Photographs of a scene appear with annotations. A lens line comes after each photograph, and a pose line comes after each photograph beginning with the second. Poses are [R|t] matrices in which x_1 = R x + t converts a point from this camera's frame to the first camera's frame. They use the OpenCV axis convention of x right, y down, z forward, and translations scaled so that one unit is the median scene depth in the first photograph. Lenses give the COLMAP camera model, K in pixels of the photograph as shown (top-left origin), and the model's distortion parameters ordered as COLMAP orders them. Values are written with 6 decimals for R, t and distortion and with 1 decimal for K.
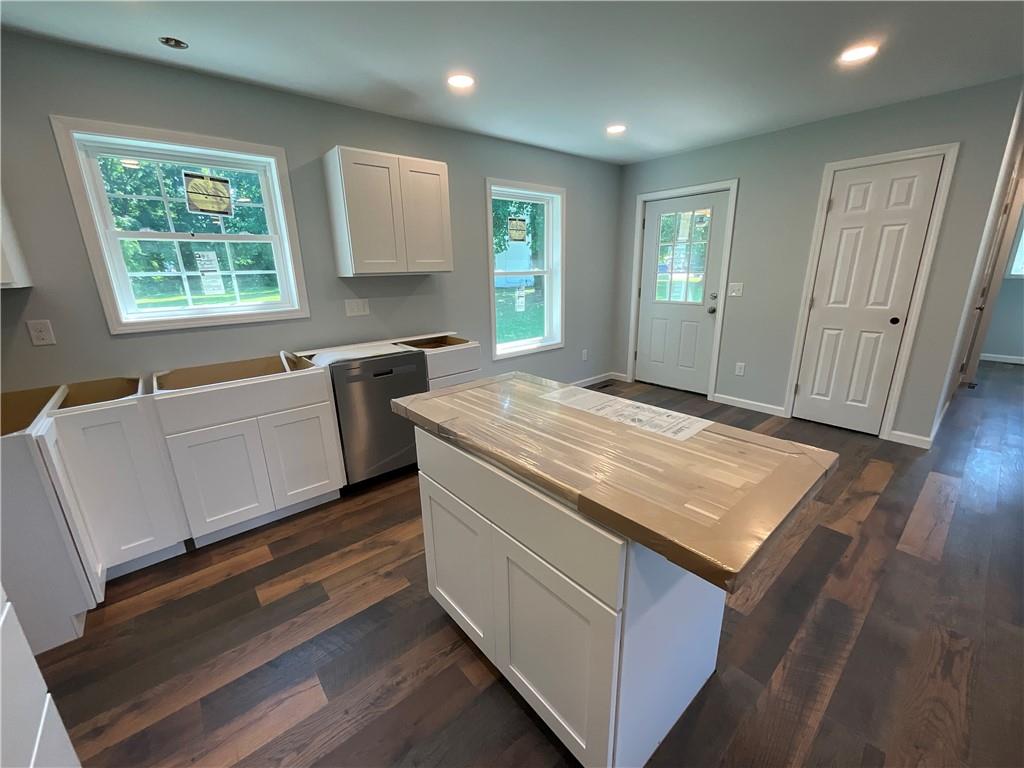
lens RADIAL K [[412.7, 0, 508.7], [0, 412.7, 385.1], [0, 0, 1]] dist [0.001208, -0.000640]
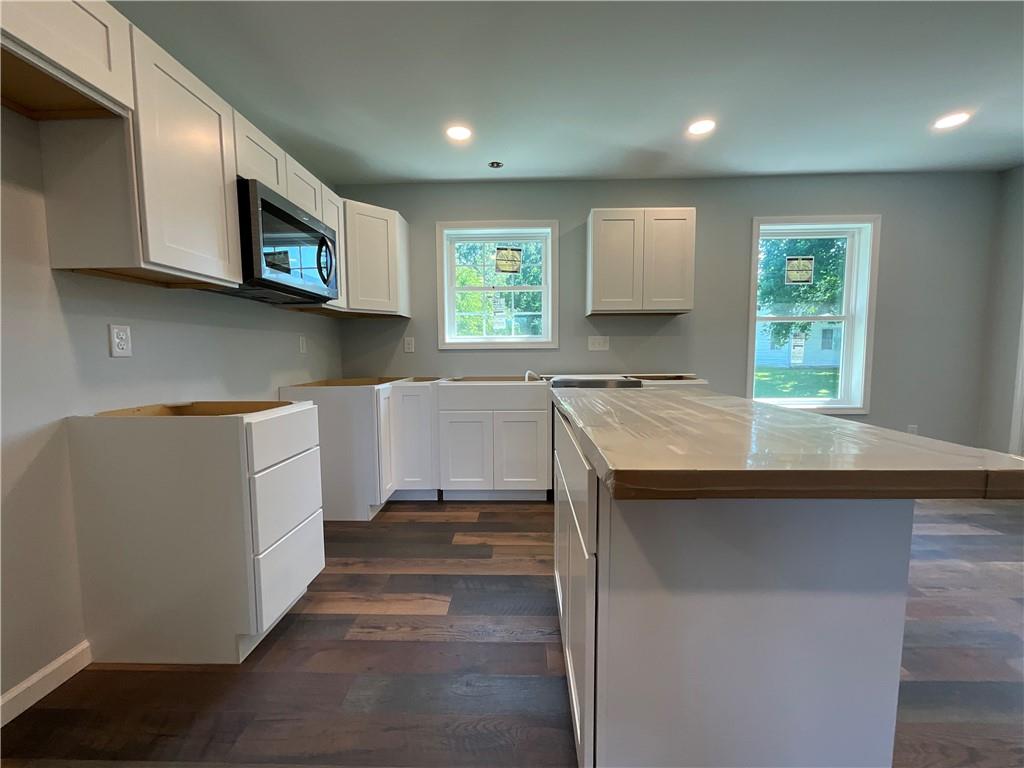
lens RADIAL K [[412.7, 0, 510.9], [0, 412.7, 384.9], [0, 0, 1]] dist [0.001208, -0.000640]
pose [[0.744556, 0.074591, -0.663380, 0.295917], [-0.195265, 0.974610, -0.109573, 0.129195], [0.638364, 0.211118, 0.740217, 0.047602]]
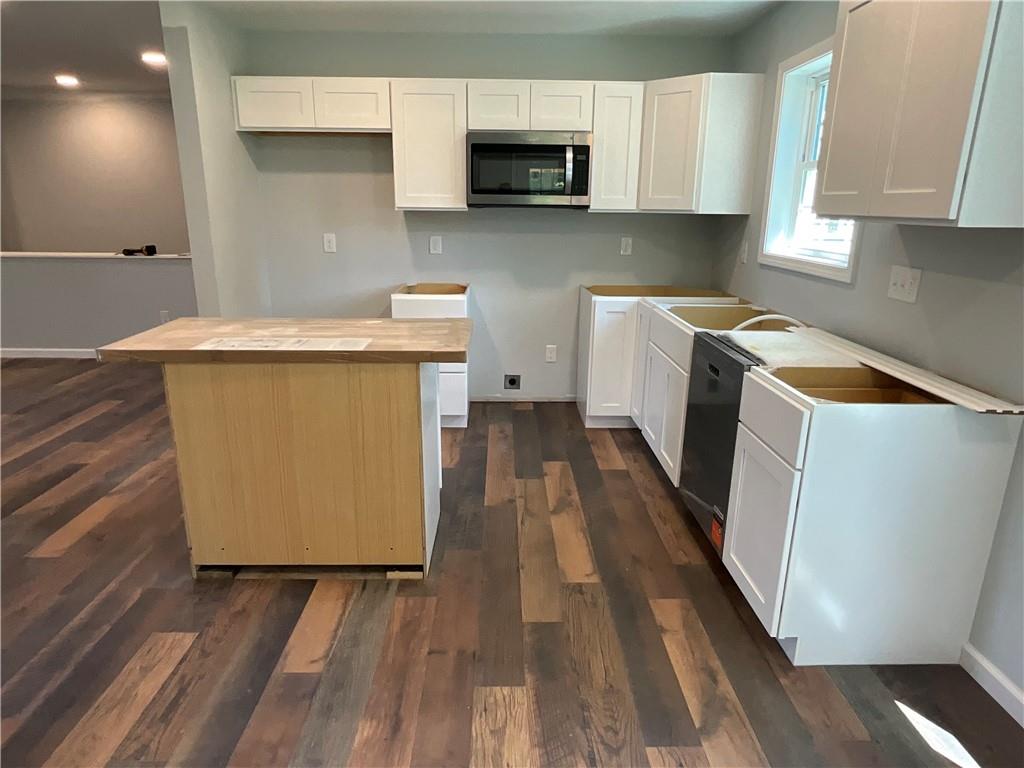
lens RADIAL K [[625.5, 0, 518.0], [0, 625.5, 390.2], [0, 0, 1]] dist [-0.007646, -0.000990]
pose [[-0.620586, 0.237693, -0.747245, 0.720926], [-0.213588, 0.865678, 0.452750, -0.444050], [0.754489, 0.440573, -0.486459, 1.488793]]
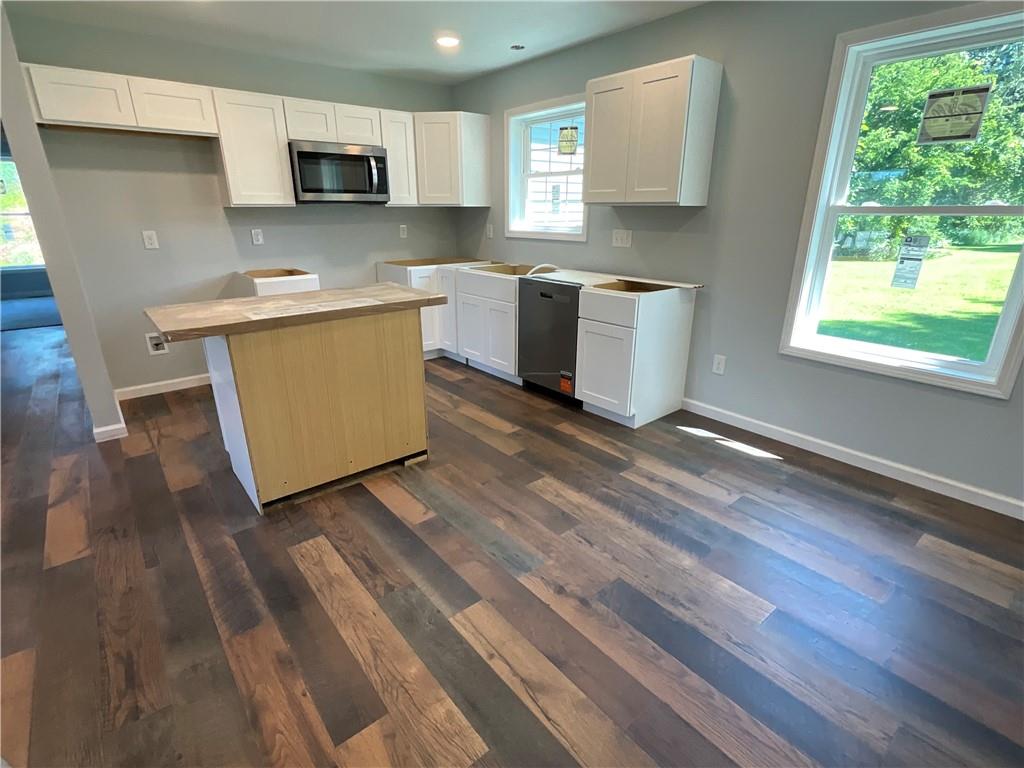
lens RADIAL K [[496.2, 0, 508.8], [0, 496.2, 382.4], [0, 0, 1]] dist [-0.002363, 0.001420]
pose [[-0.008391, 0.352772, -0.935672, 1.209756], [-0.274716, 0.898888, 0.341367, -0.291491], [0.961489, 0.259908, 0.089369, 1.004929]]
